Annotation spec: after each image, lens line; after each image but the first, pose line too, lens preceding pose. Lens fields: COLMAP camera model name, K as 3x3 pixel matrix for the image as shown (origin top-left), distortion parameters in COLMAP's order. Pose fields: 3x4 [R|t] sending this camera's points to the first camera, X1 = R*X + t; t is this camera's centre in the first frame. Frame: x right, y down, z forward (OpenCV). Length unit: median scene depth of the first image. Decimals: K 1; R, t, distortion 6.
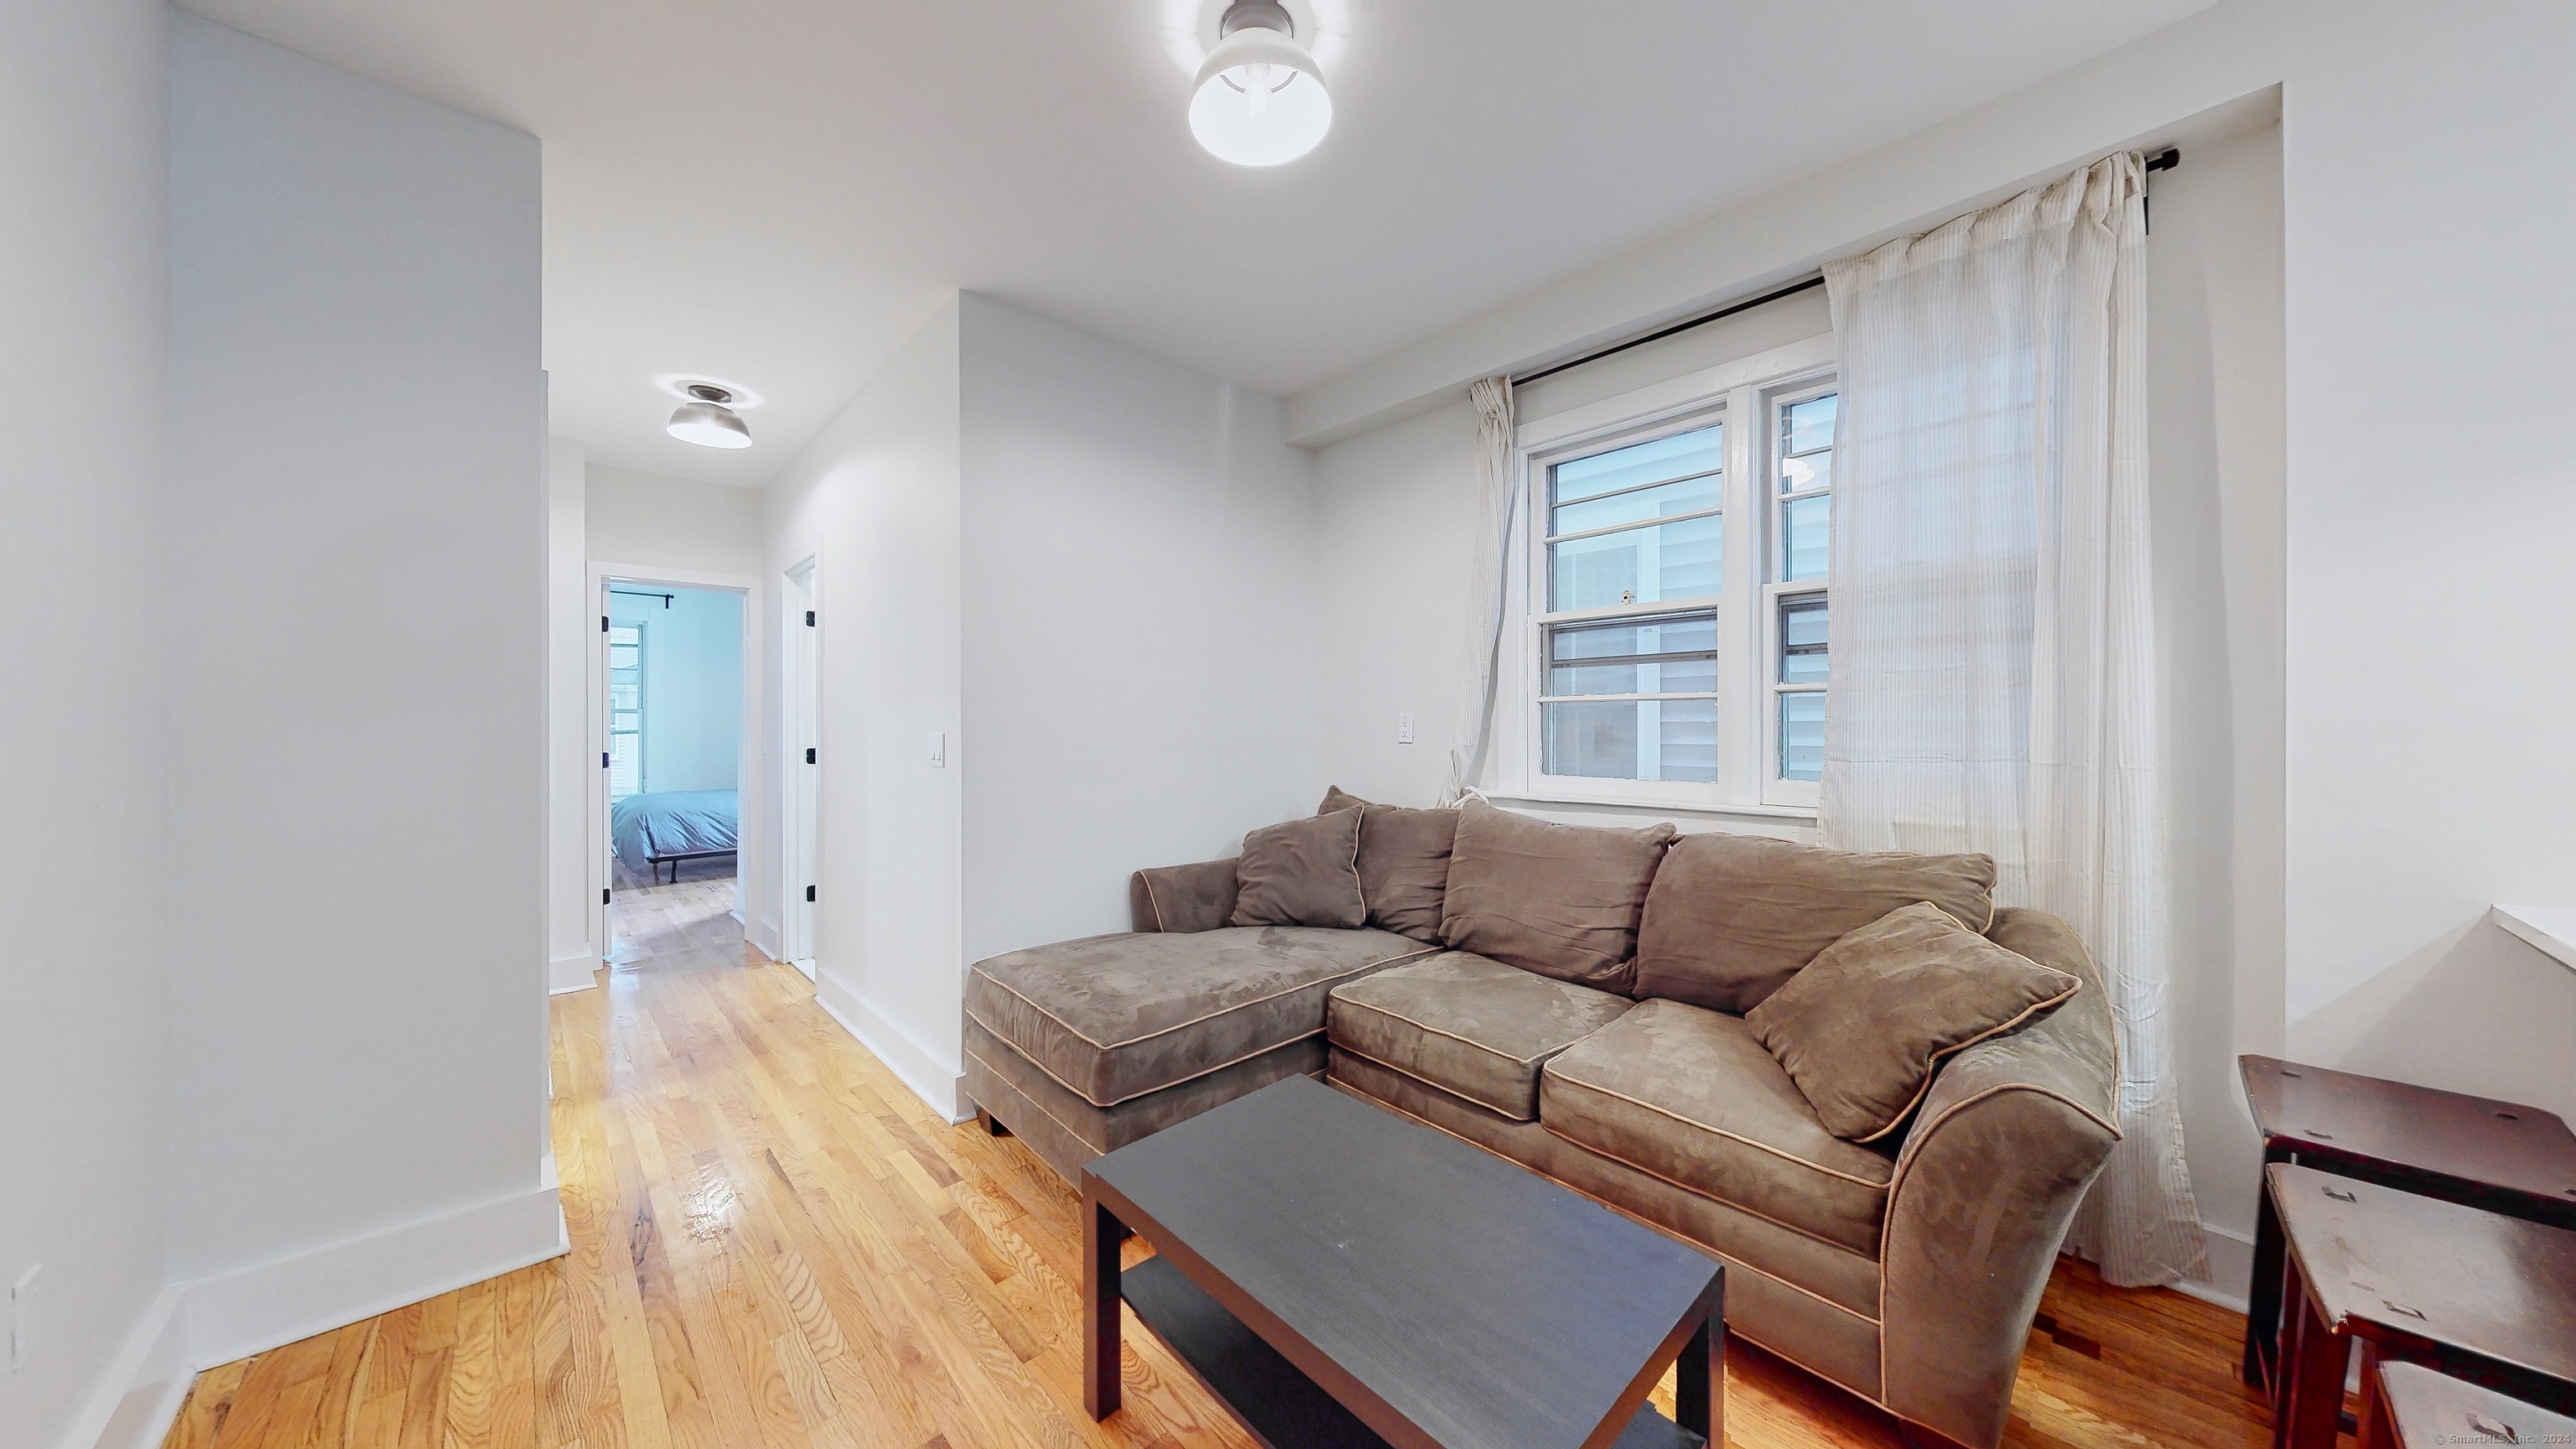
lens RADIAL K [[808.6, 0, 1288.0], [0, 808.6, 724.5], [0, 0, 1]] dist [0.000390, 0.000011]
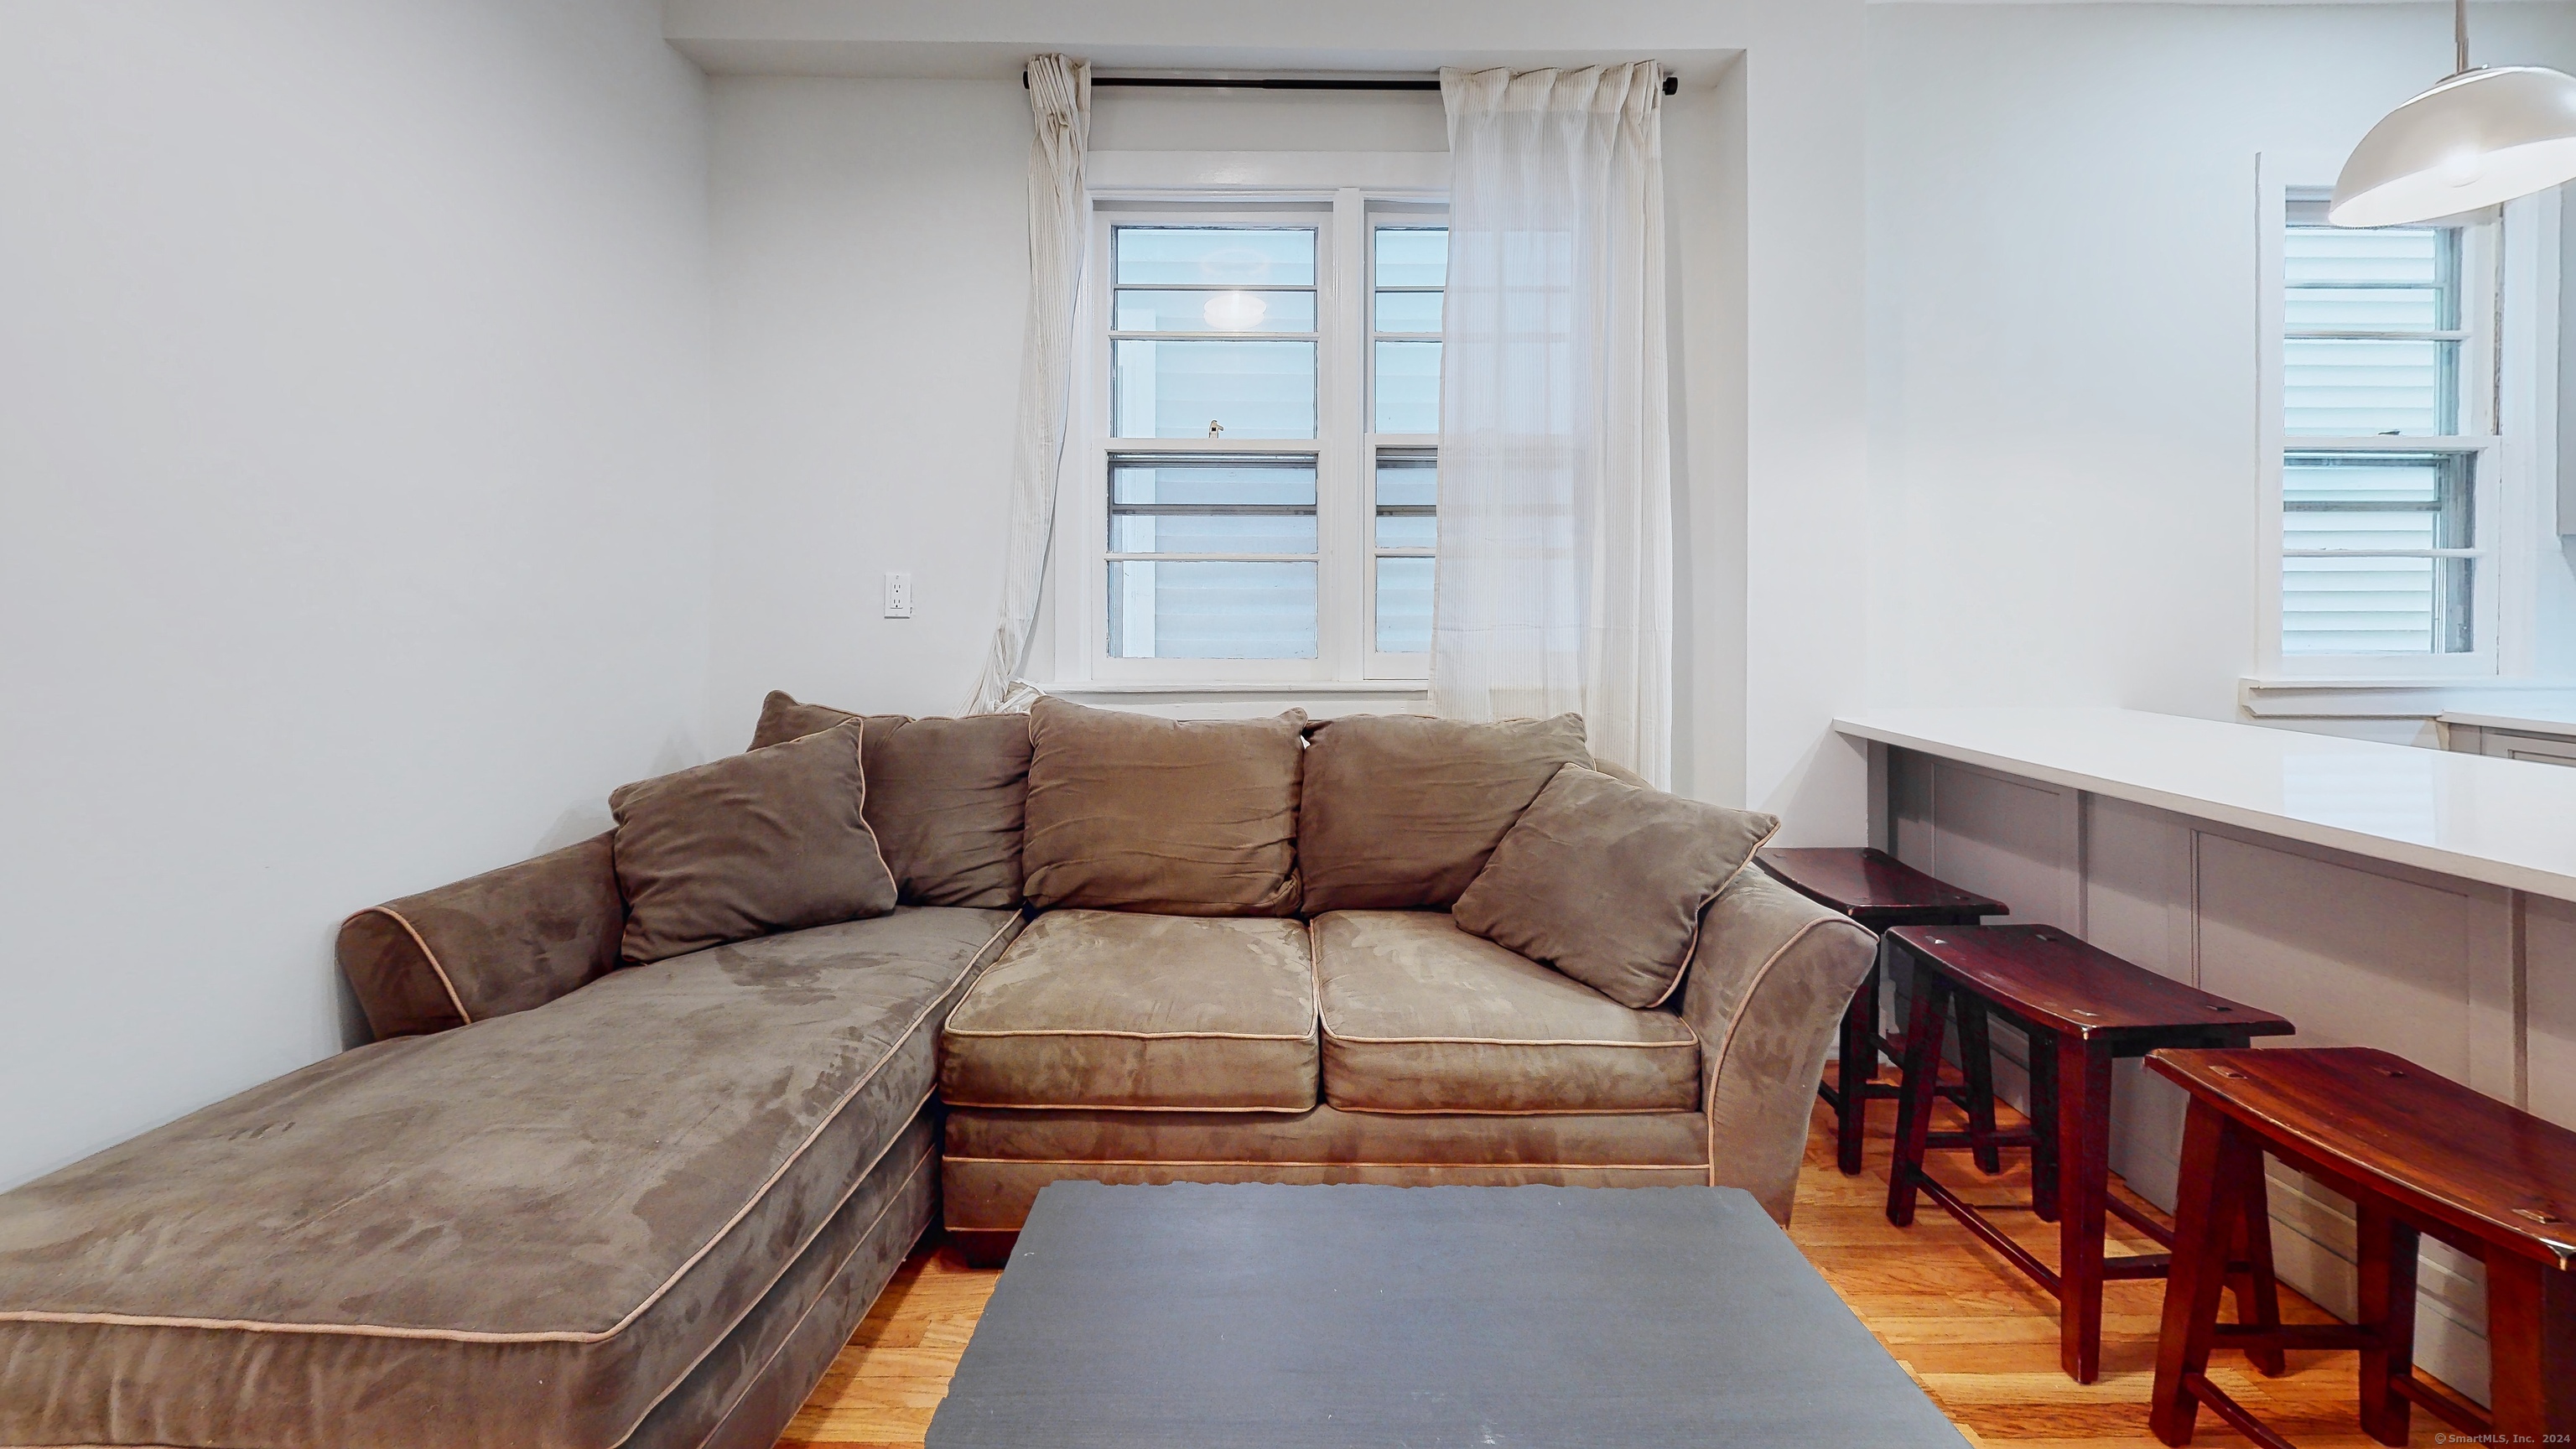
lens RADIAL K [[932.2, 0, 1288.0], [0, 932.2, 724.5], [0, 0, 1]] dist [0.006060, 0.000088]
pose [[0.683065, -0.096406, 0.723967, -0.259608], [-0.006316, 0.990433, 0.137849, 0.004277], [-0.730330, -0.098732, 0.675921, 0.357310]]
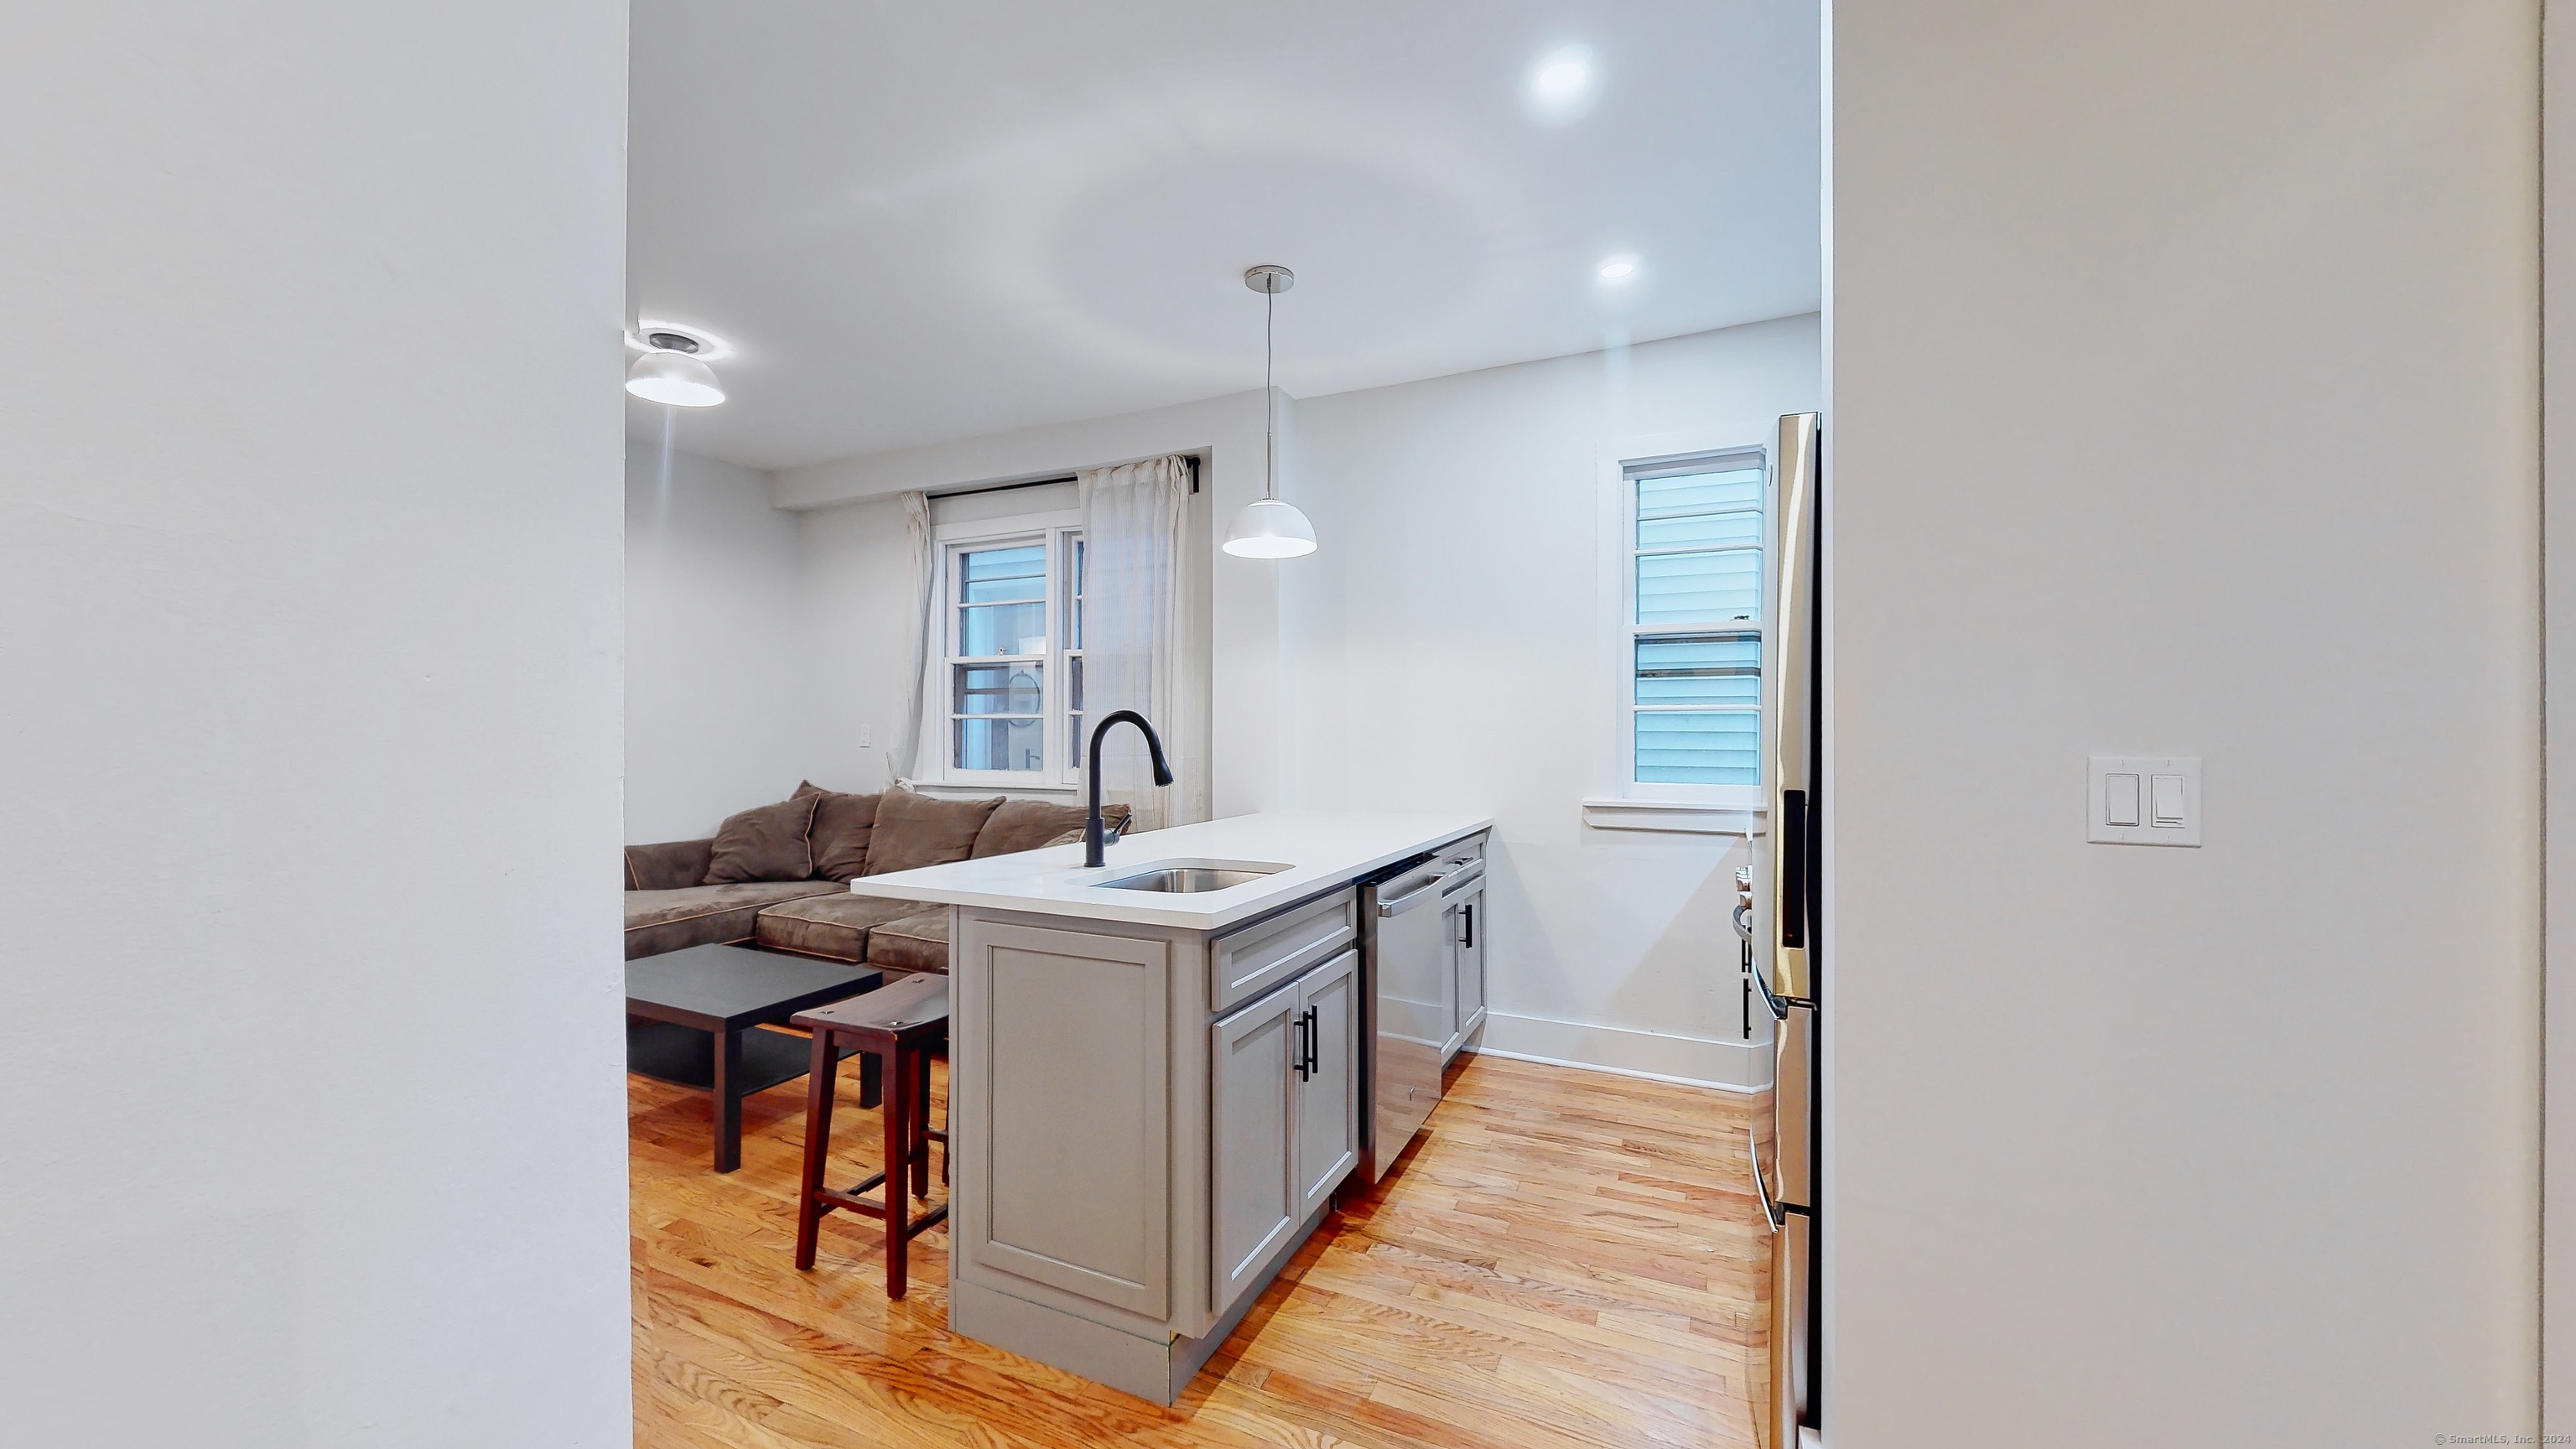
lens RADIAL K [[949.7, 0, 1288.0], [0, 949.7, 724.5], [0, 0, 1]] dist [0.000246, -0.000001]
pose [[0.934358, 0.005818, 0.356287, 0.339228], [-0.004912, 0.999982, -0.003446, -0.017439], [-0.356301, 0.001470, 0.934370, -0.999541]]
